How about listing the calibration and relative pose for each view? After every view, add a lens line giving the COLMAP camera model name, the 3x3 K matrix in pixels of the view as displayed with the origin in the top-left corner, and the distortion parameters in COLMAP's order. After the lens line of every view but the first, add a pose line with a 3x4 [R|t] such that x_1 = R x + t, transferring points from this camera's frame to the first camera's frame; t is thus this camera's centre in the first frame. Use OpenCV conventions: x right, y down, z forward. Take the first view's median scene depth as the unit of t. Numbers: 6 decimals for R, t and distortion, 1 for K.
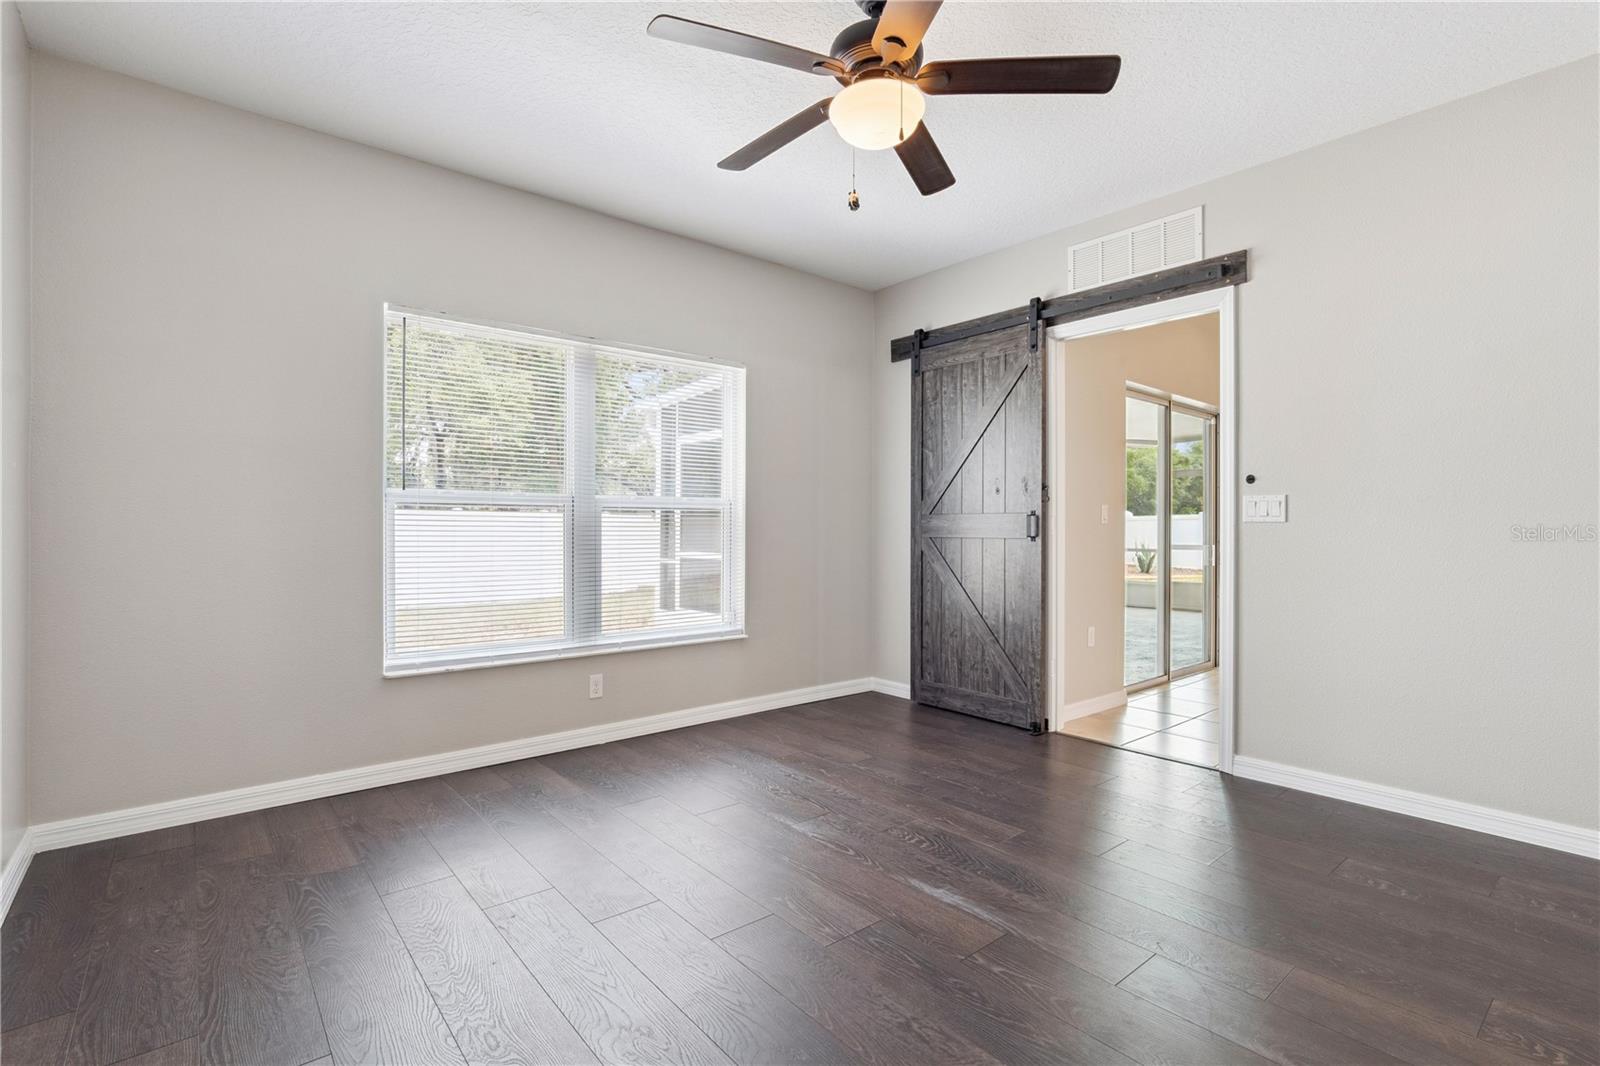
lens RADIAL K [[739.4, 0, 802.6], [0, 739.4, 530.4], [0, 0, 1]] dist [-0.020225, 0.006420]
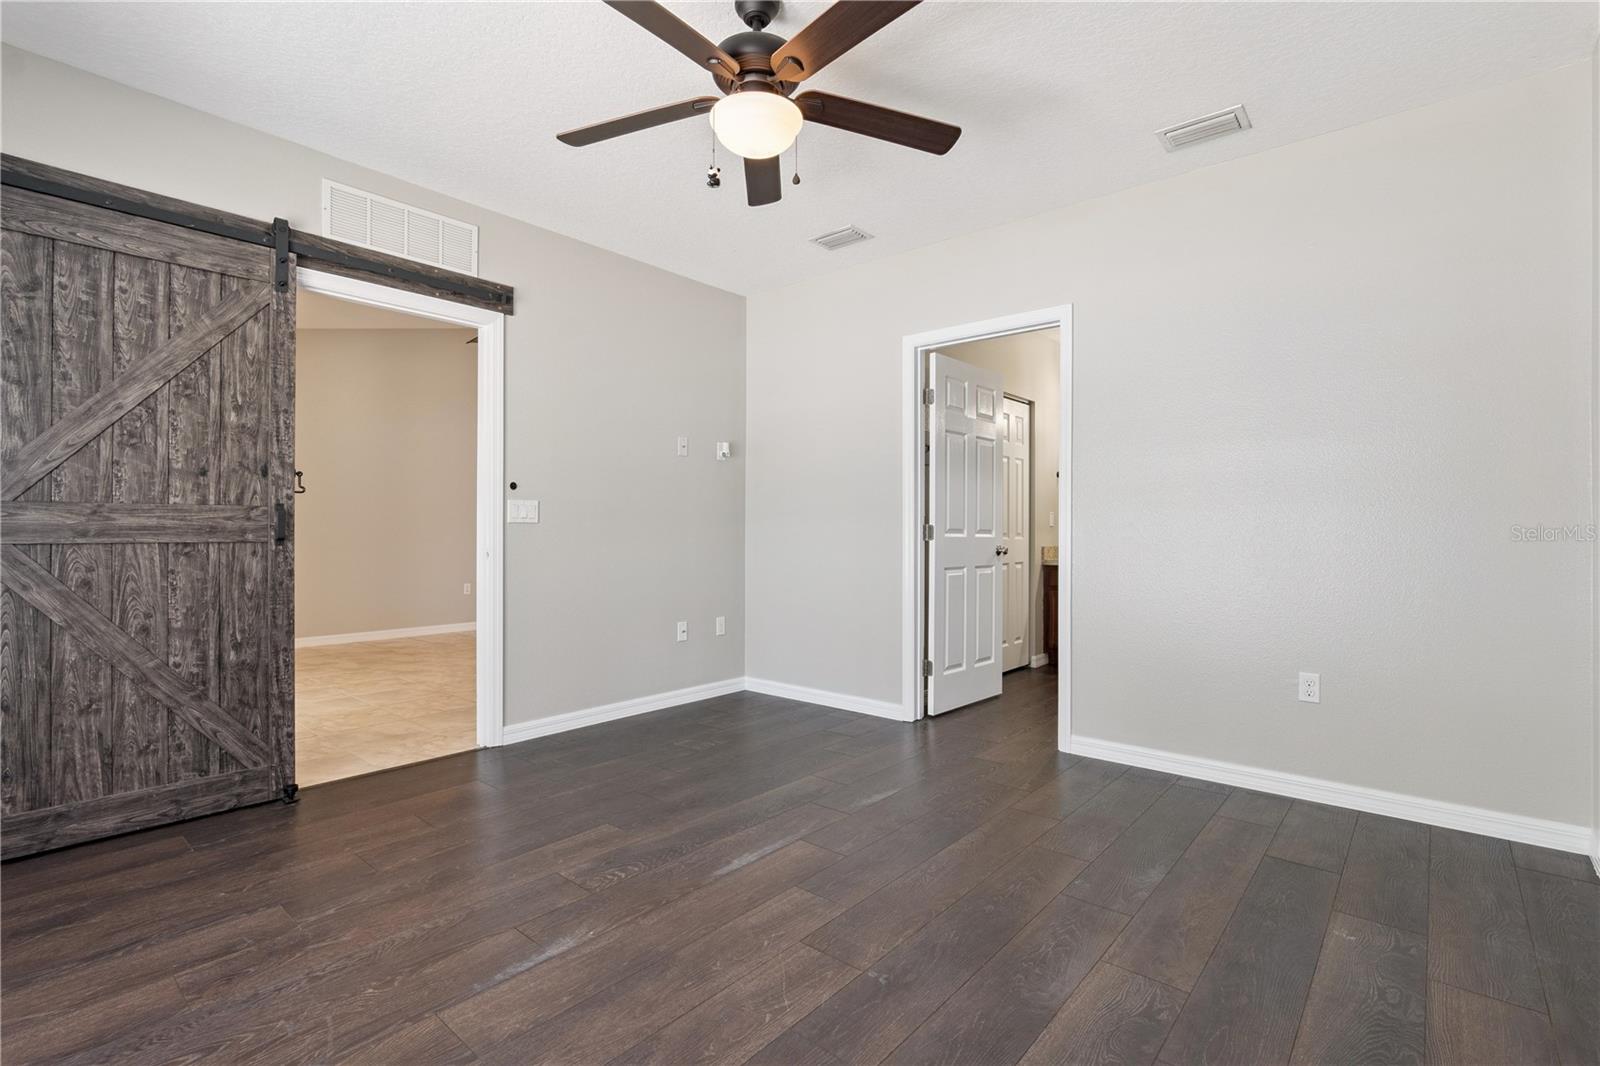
lens RADIAL K [[739.4, 0, 802.7], [0, 739.4, 530.6], [0, 0, 1]] dist [-0.020225, 0.006420]
pose [[-0.162713, -0.003892, 0.986666, -0.507964], [-0.000828, 0.999992, 0.003808, -0.003019], [-0.986673, -0.000197, -0.162715, 0.605481]]
